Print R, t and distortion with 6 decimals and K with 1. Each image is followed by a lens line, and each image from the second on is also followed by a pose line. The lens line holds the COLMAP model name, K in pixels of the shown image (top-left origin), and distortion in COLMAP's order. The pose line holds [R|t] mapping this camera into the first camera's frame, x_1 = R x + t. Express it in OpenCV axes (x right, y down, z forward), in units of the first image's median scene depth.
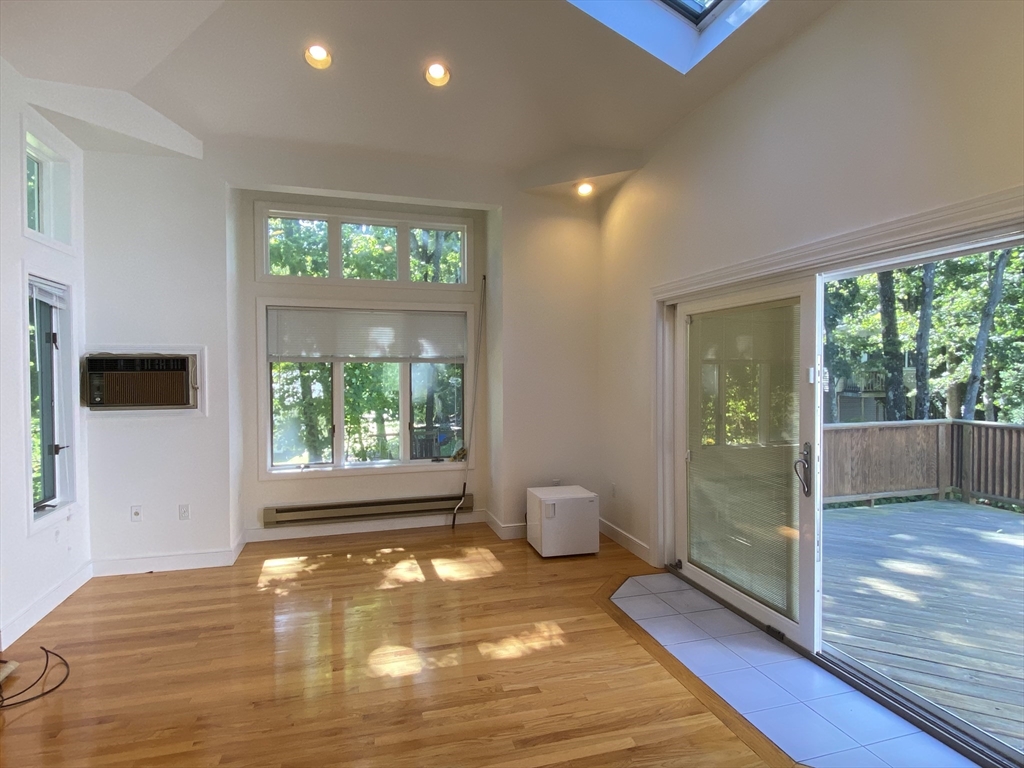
lens RADIAL K [[563.3, 0, 513.4], [0, 563.3, 379.2], [0, 0, 1]] dist [0.027351, -0.011510]
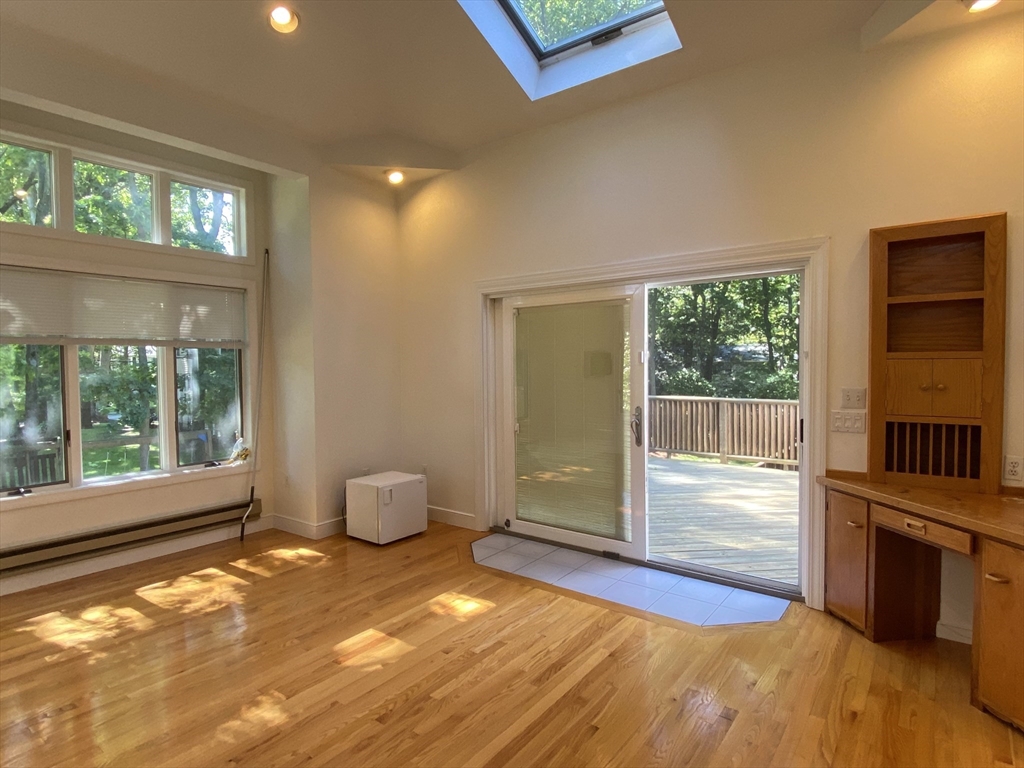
lens RADIAL K [[563.3, 0, 511.4], [0, 563.3, 383.5], [0, 0, 1]] dist [0.027351, -0.011510]
pose [[0.804665, -0.029879, 0.592977, -0.357709], [0.016850, 0.999480, 0.027496, 0.007947], [-0.593490, -0.012134, 0.804750, 0.067173]]
